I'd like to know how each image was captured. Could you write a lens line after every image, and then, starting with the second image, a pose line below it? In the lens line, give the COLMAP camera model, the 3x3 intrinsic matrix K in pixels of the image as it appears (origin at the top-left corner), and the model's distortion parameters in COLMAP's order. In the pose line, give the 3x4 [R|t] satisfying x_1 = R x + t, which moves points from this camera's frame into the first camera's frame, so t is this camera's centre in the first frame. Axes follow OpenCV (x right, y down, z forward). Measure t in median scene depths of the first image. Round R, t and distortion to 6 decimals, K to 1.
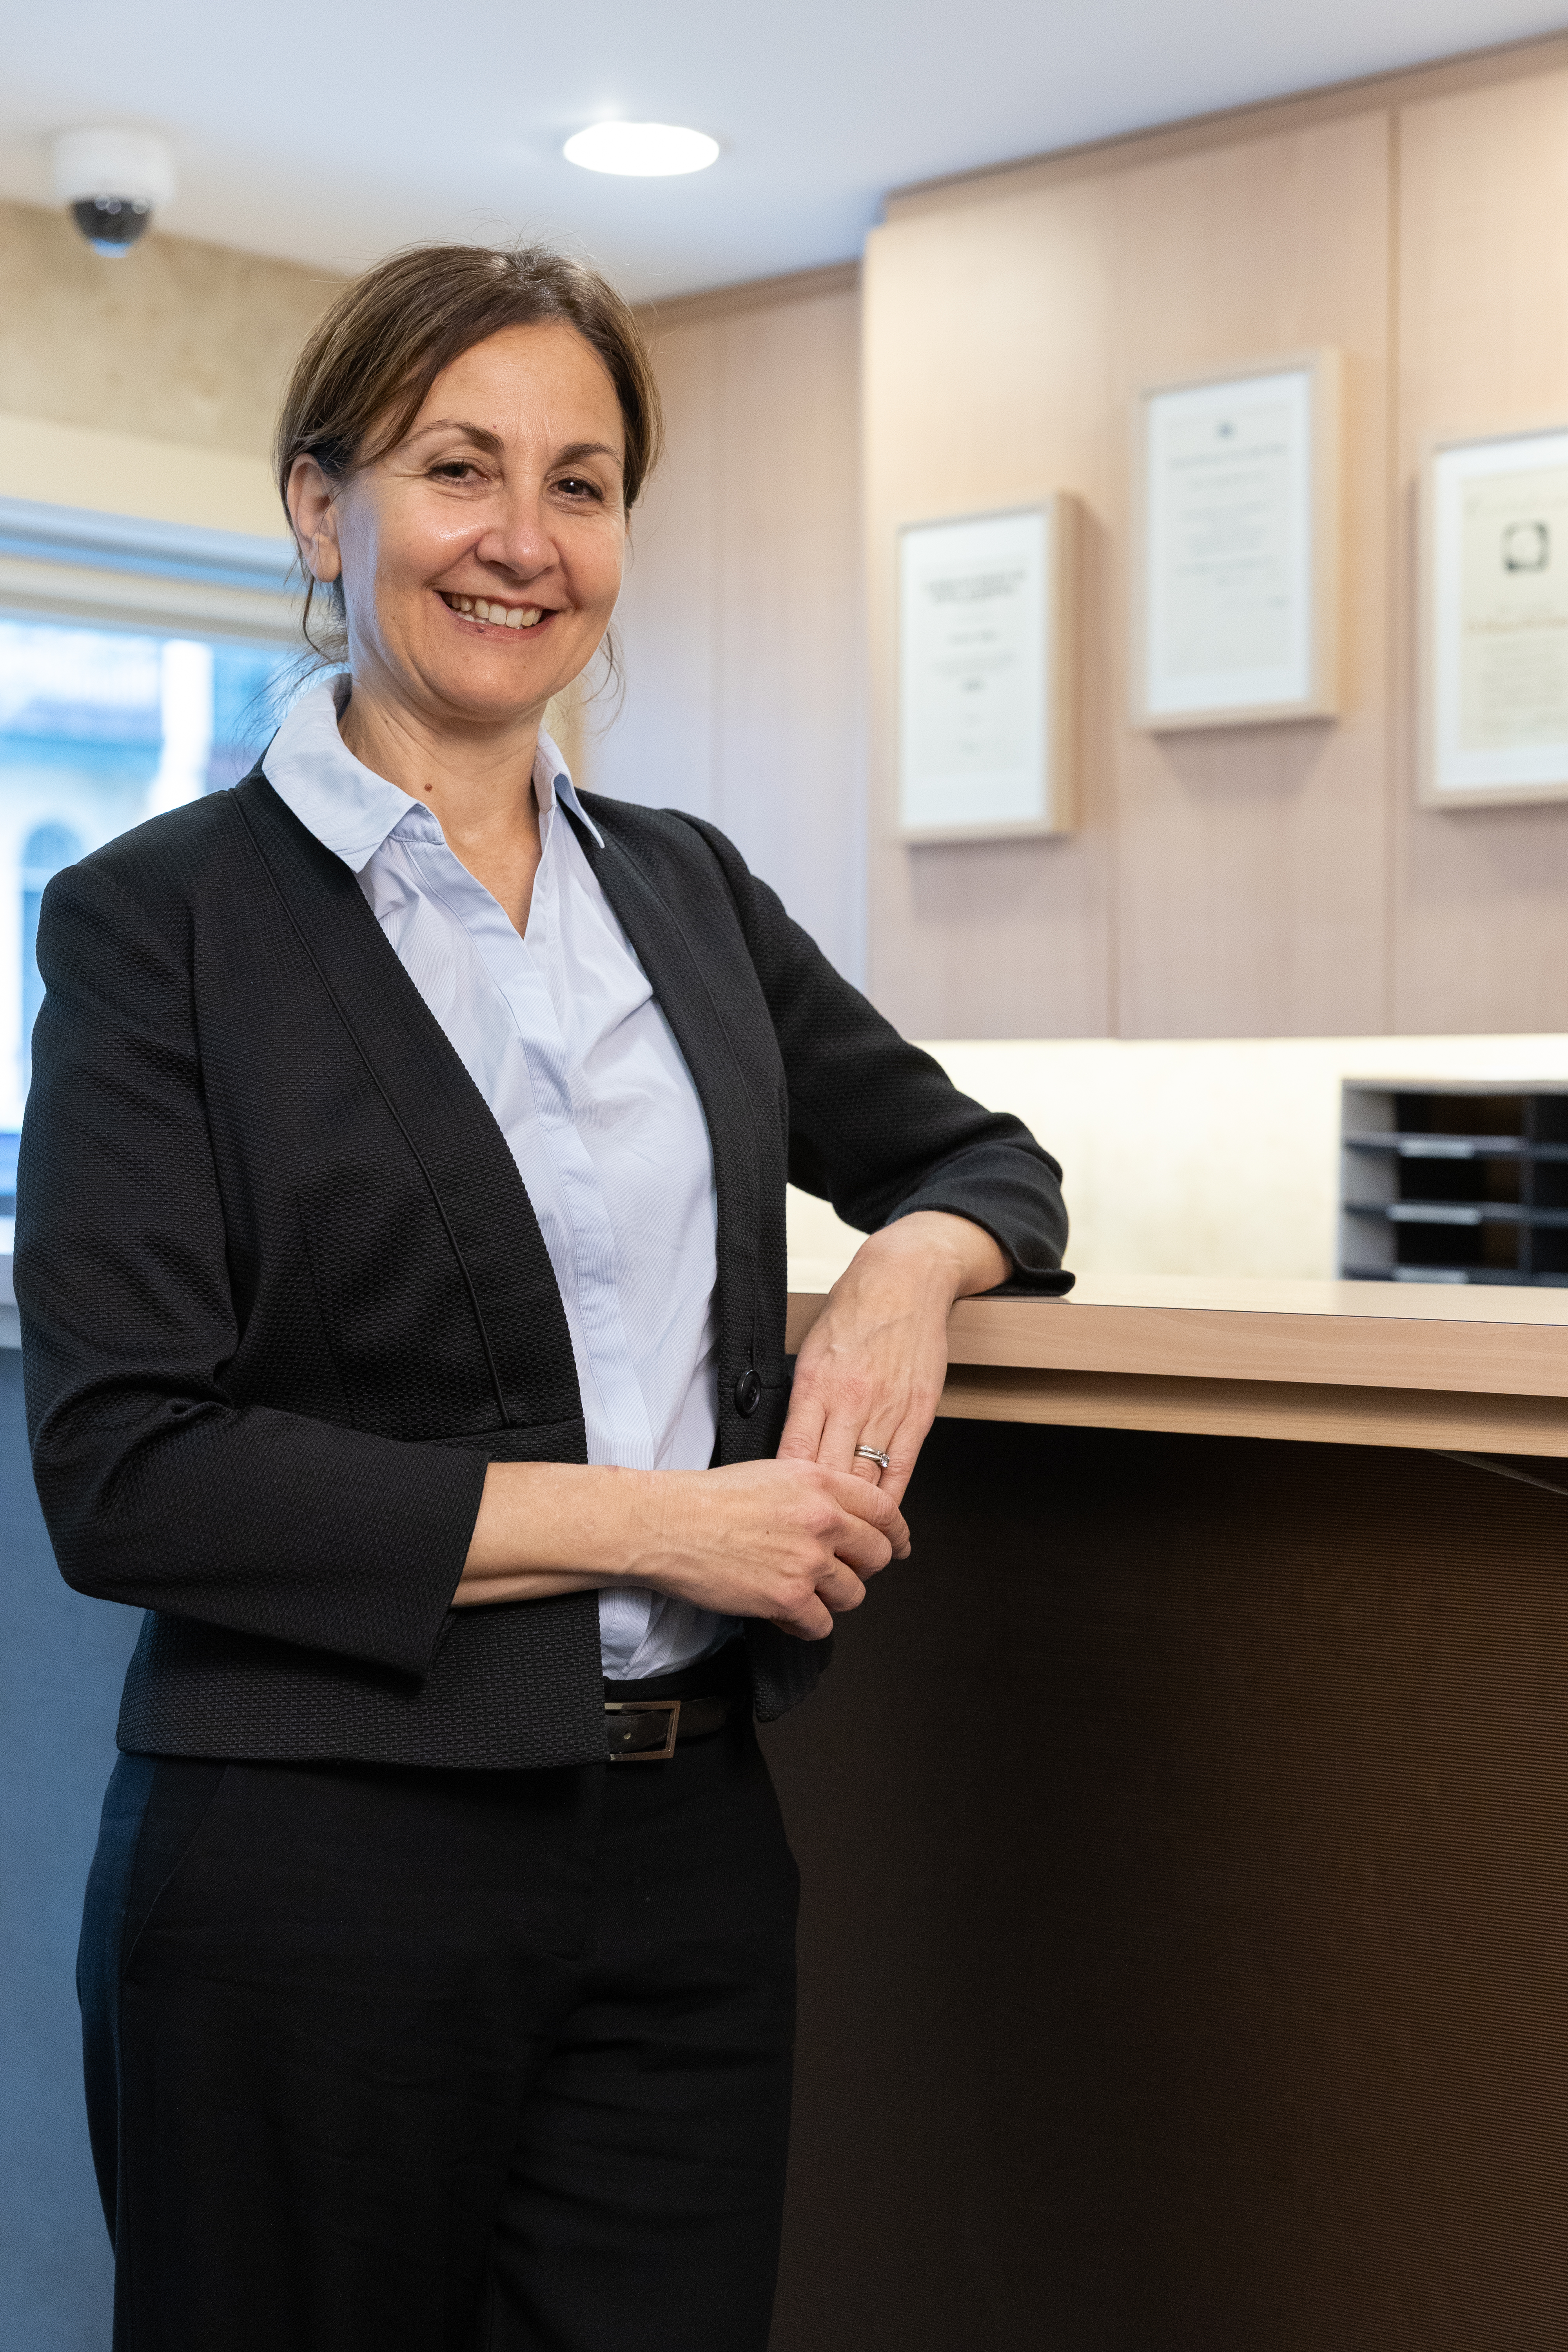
lens RADIAL K [[3598.4, 0, 781.5], [0, 3598.4, 1171.0], [0, 0, 1]] dist [0.045892, 0.000000]
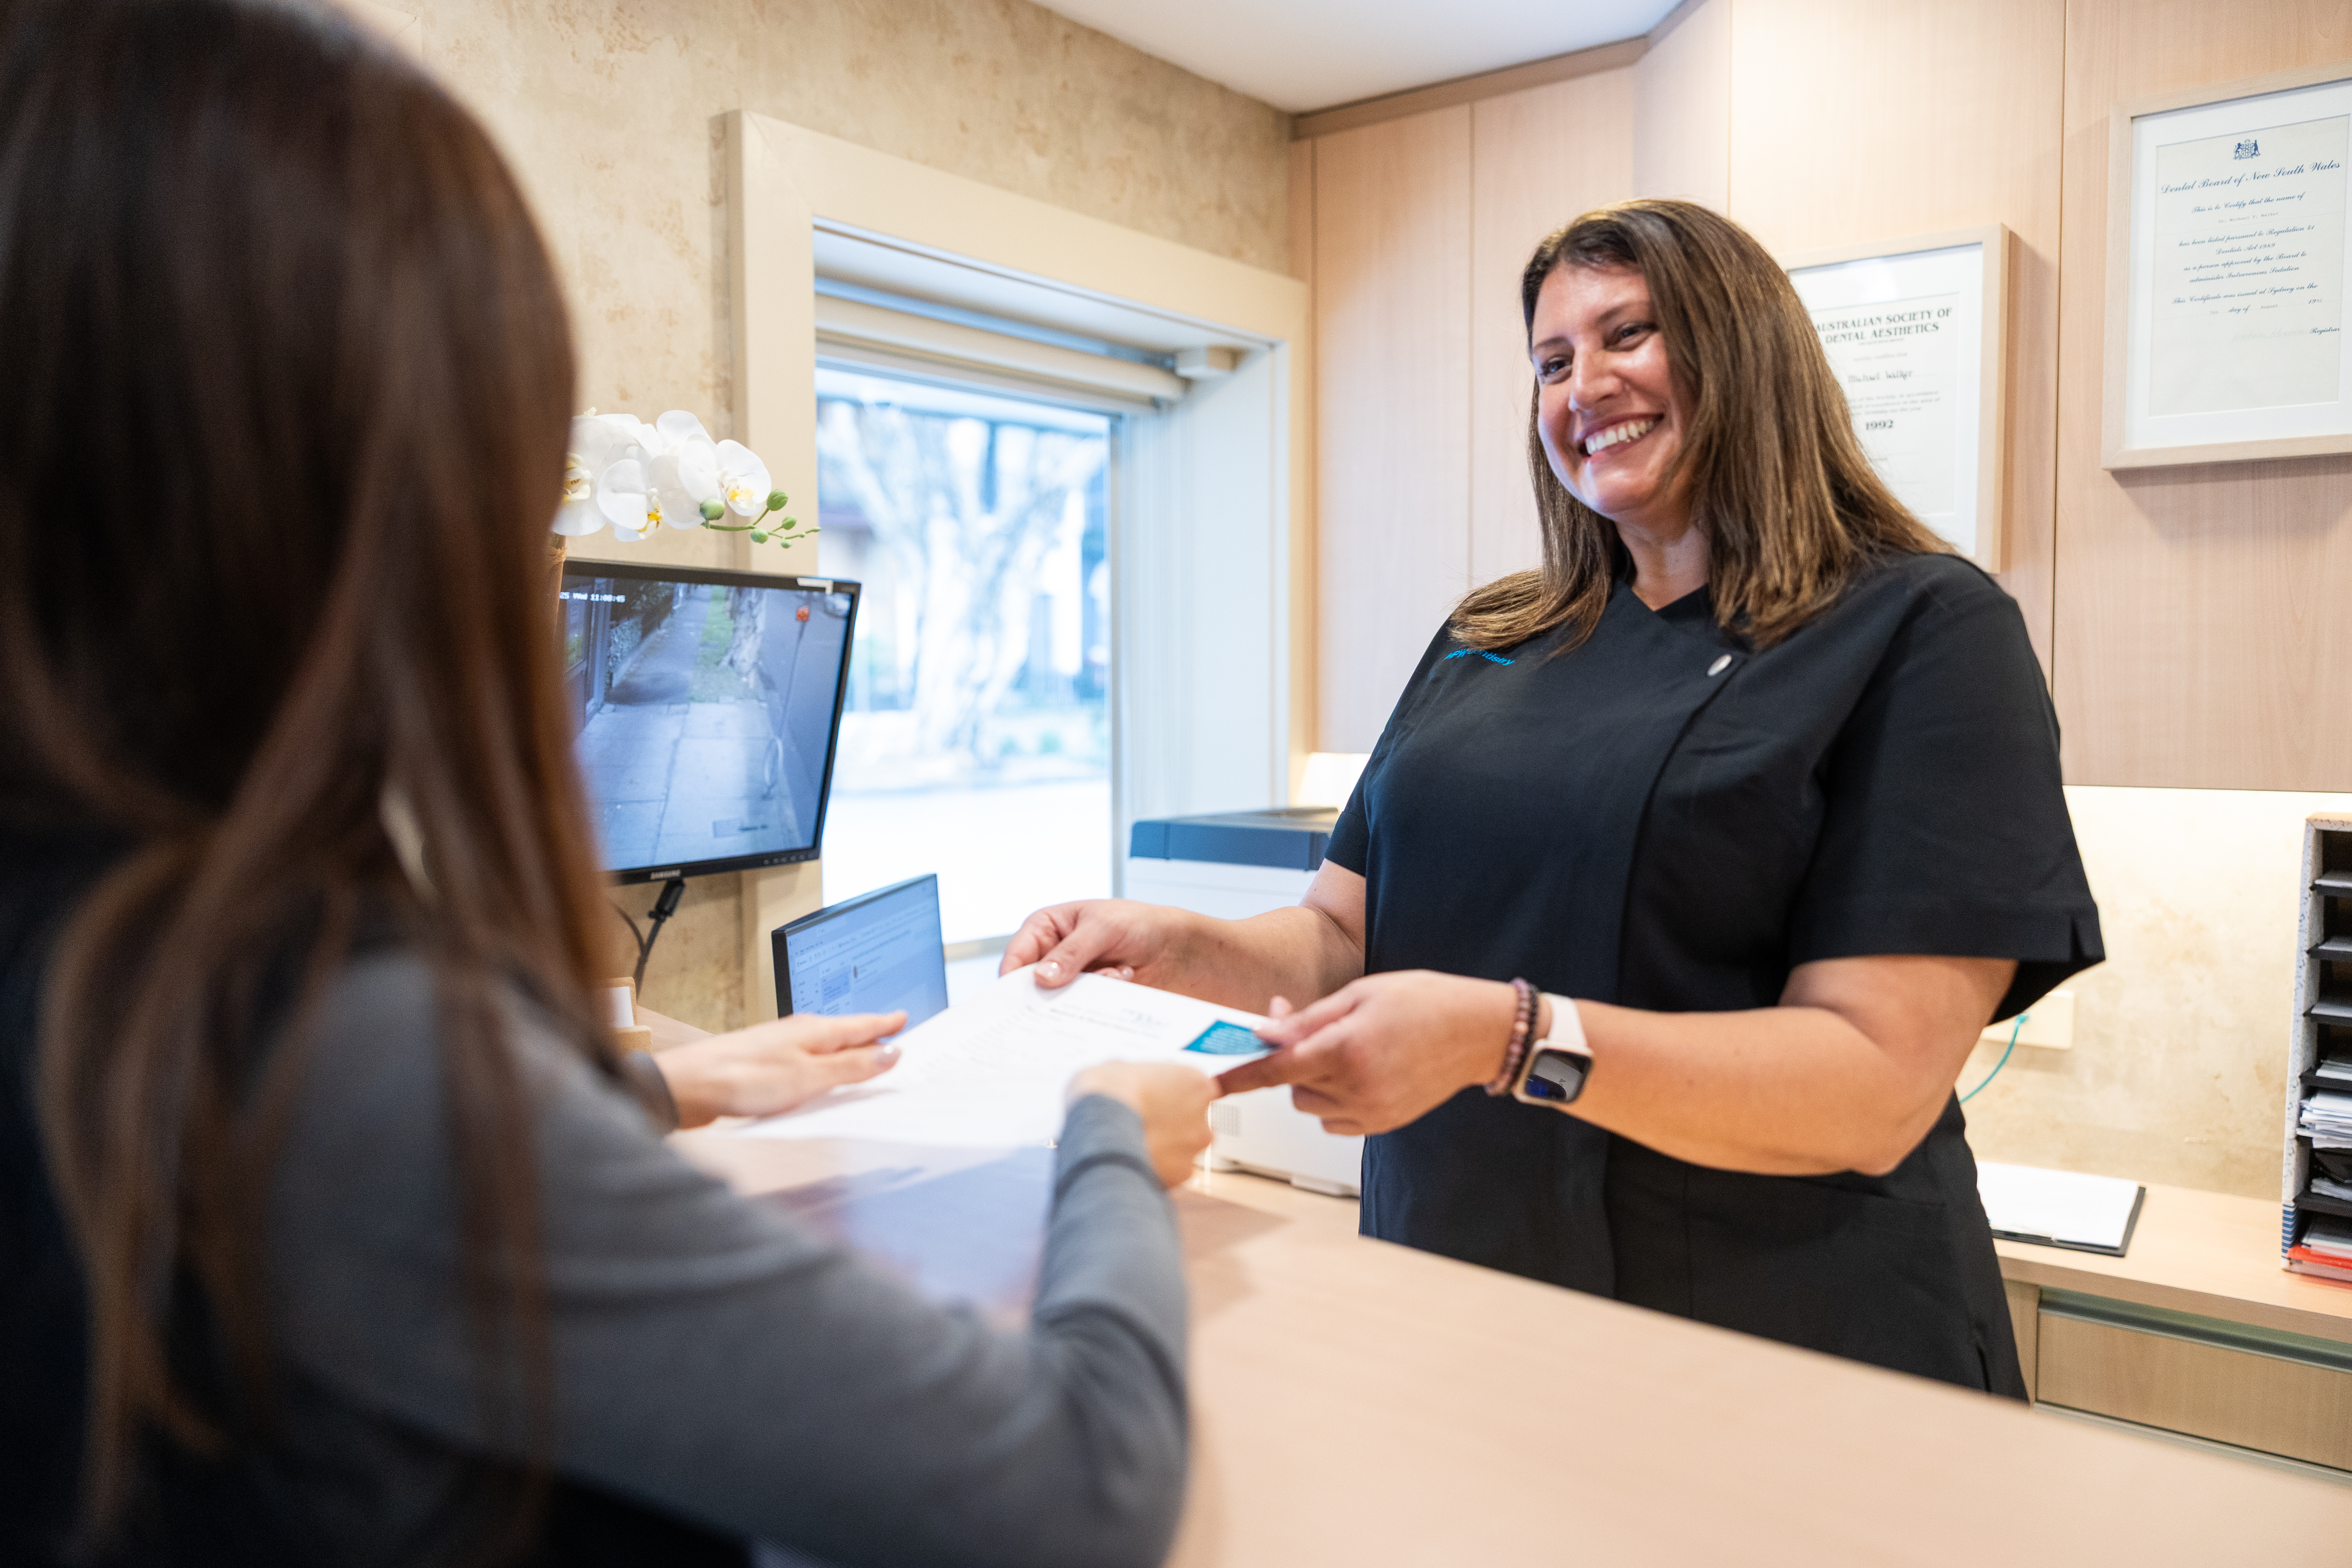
lens RADIAL K [[1856.4, 0, 1169.2], [0, 1856.4, 776.6], [0, 0, 1]] dist [0.021962, -0.000702]
pose [[0.995402, -0.014480, 0.094683, -0.210425], [0.010834, 0.999184, 0.038904, -0.063796], [-0.095169, -0.037699, 0.994747, 0.538567]]
